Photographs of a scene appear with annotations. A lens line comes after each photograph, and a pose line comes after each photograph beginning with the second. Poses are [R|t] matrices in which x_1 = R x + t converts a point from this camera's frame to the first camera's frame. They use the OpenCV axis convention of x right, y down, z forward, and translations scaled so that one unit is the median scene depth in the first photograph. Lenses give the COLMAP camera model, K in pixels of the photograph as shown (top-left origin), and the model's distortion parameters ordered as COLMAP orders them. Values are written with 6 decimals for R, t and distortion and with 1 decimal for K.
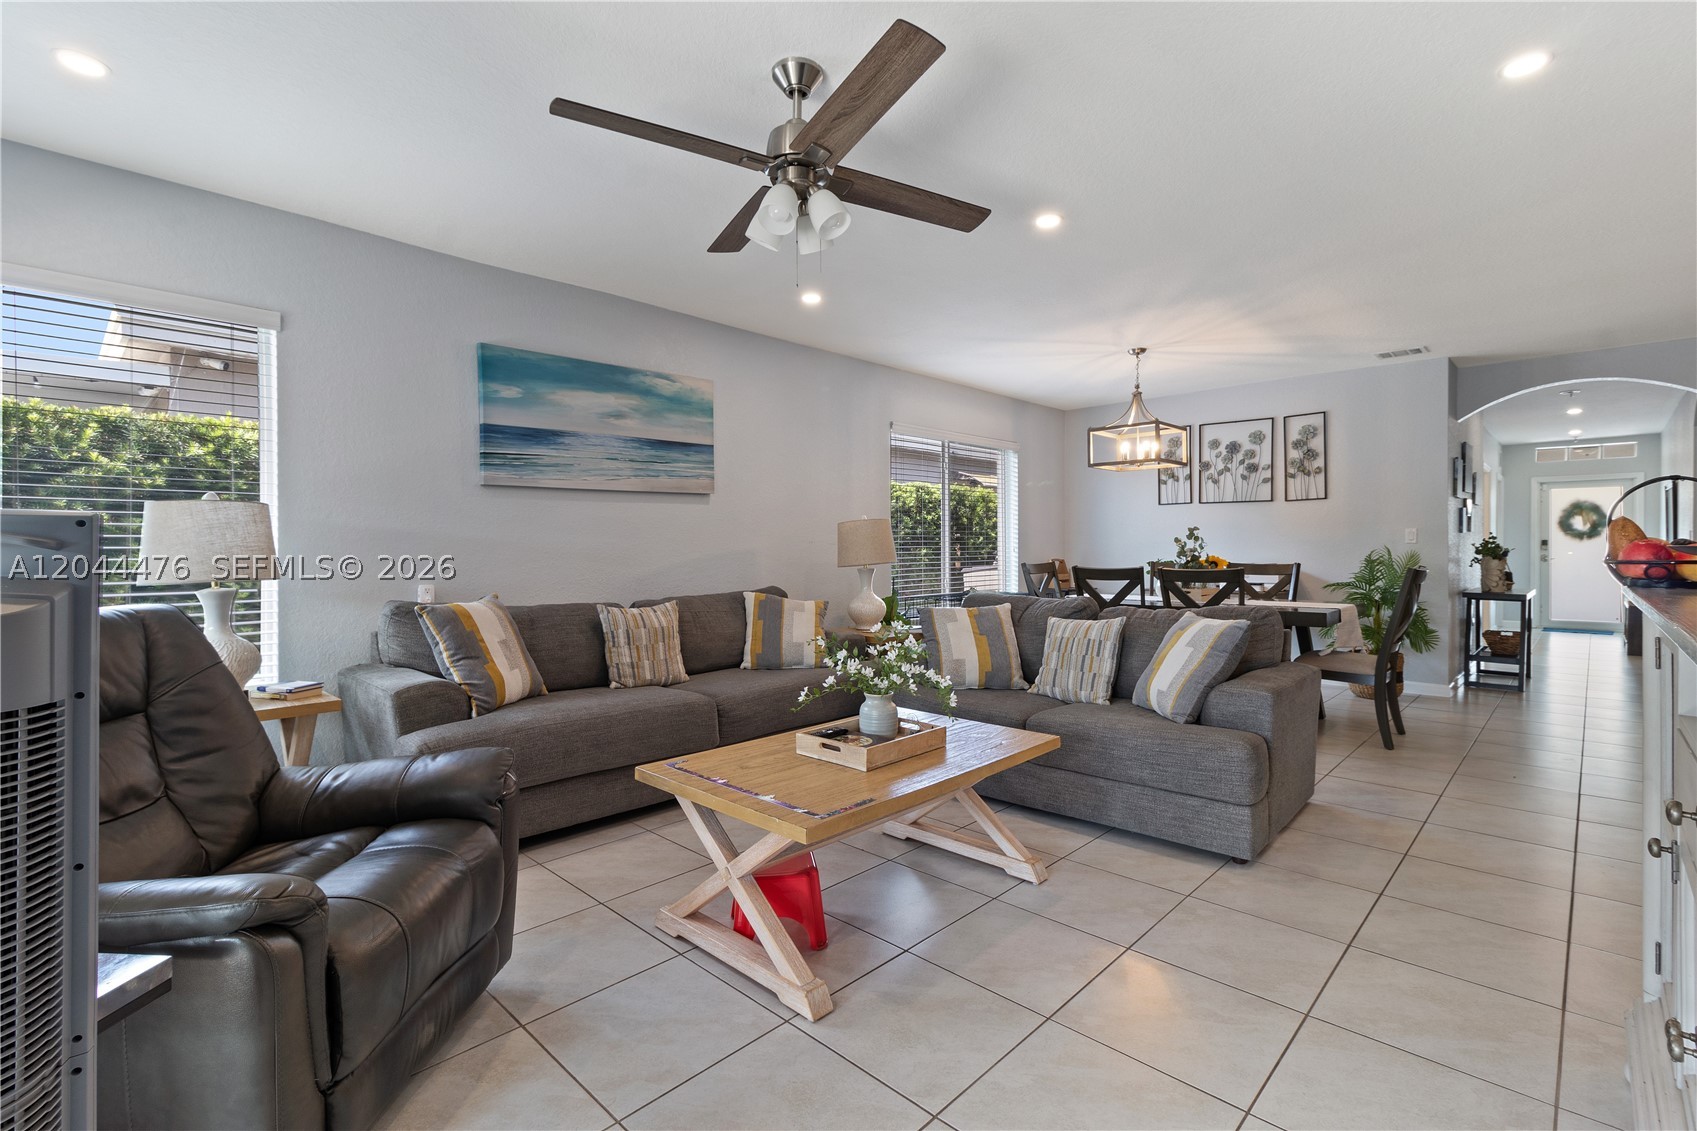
lens RADIAL K [[775.8, 0, 848.3], [0, 775.8, 554.1], [0, 0, 1]] dist [0.001980, -0.000138]
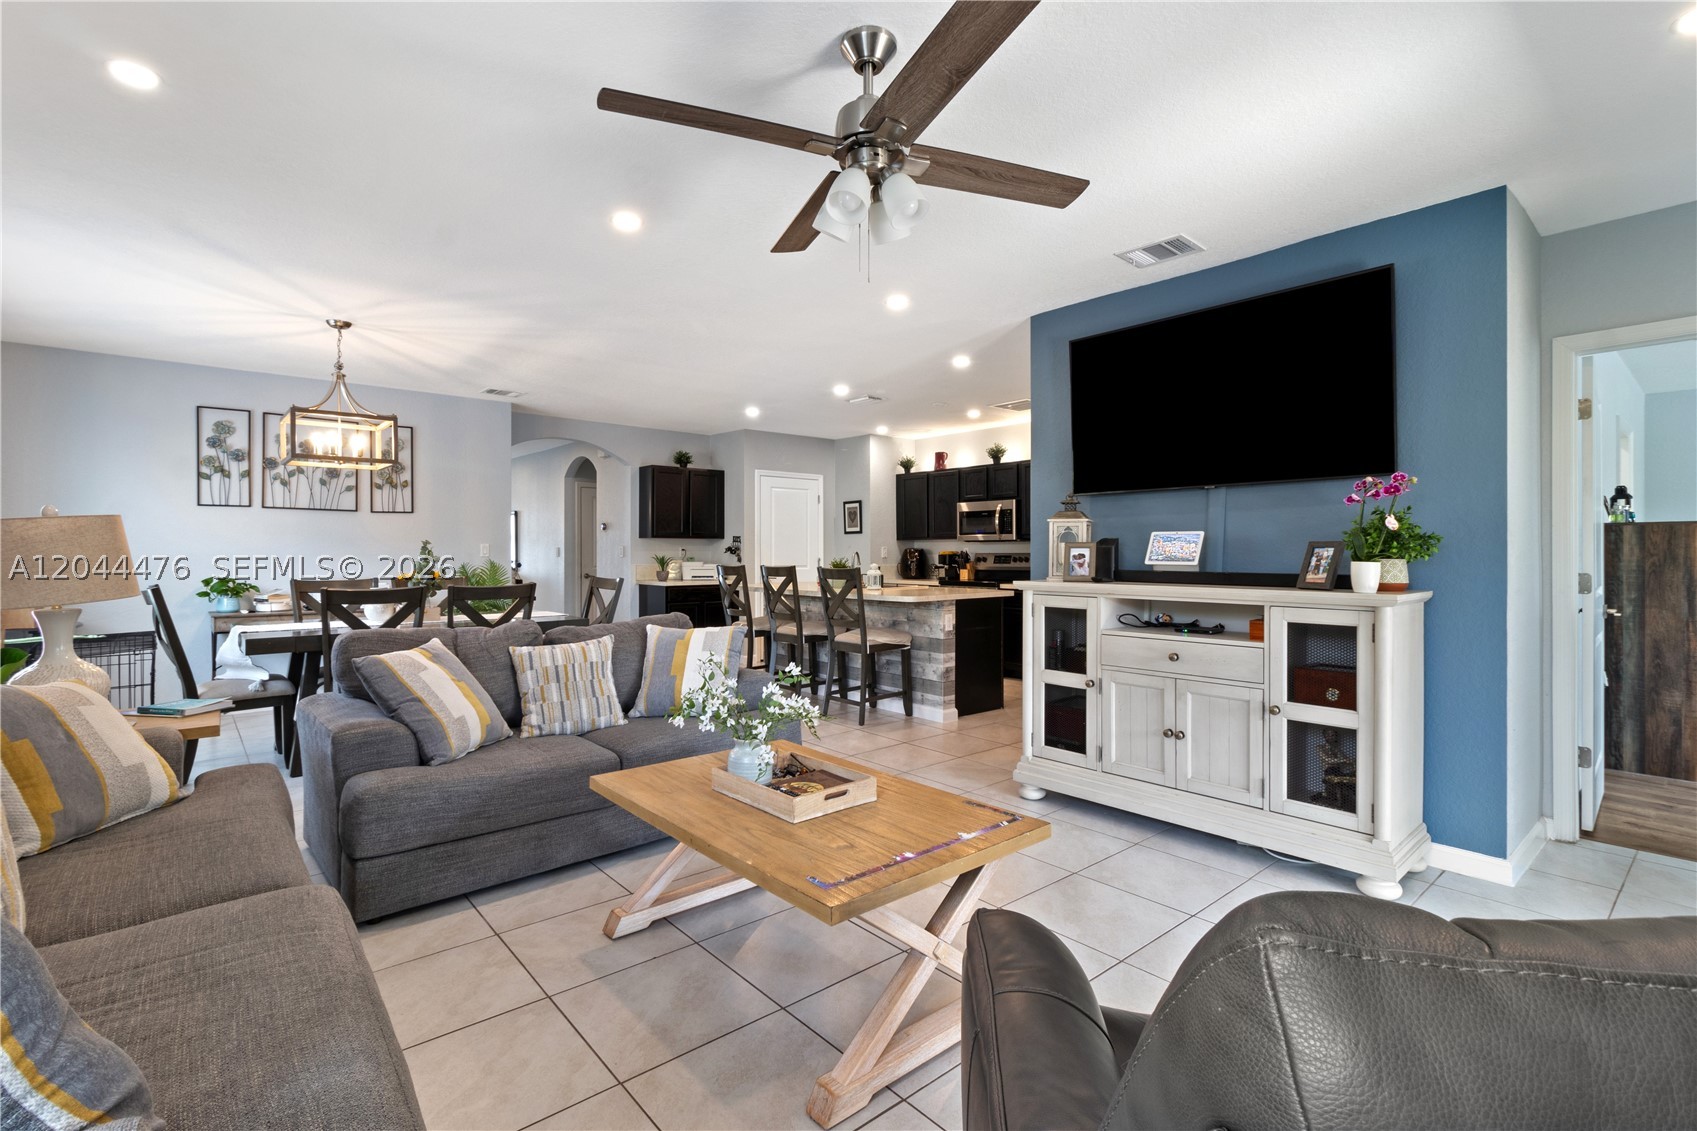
lens RADIAL K [[775.8, 0, 848.3], [0, 775.8, 554.1], [0, 0, 1]] dist [0.001980, -0.000138]
pose [[0.092030, 0.002061, 0.995754, -0.461569], [0.007378, 0.999969, -0.002752, -0.013677], [-0.995729, 0.007600, 0.092011, 0.454311]]
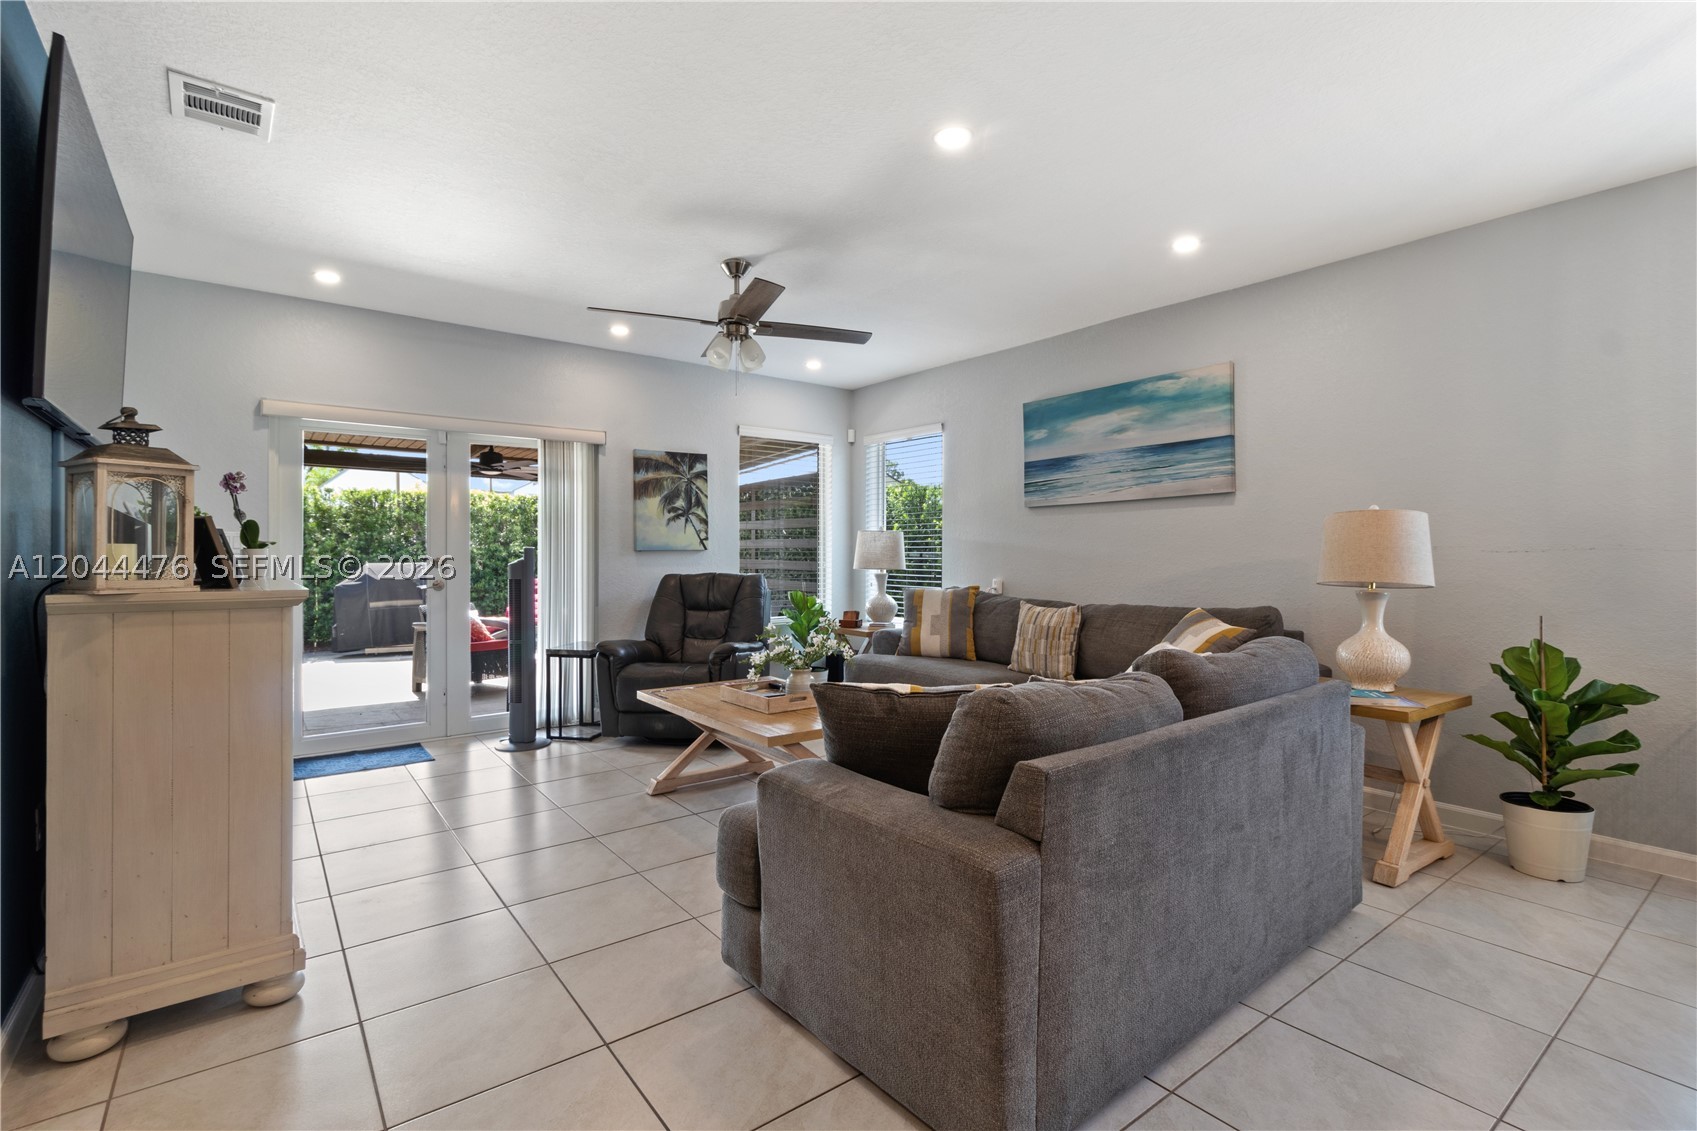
lens RADIAL K [[783.7, 0, 846.3], [0, 783.7, 552.3], [0, 0, 1]] dist [0.002030, -0.000193]
pose [[-0.152180, 0.004674, -0.988342, 0.738455], [-0.008951, 0.999941, 0.006107, -0.013293], [0.988312, 0.009776, -0.152129, 0.714162]]
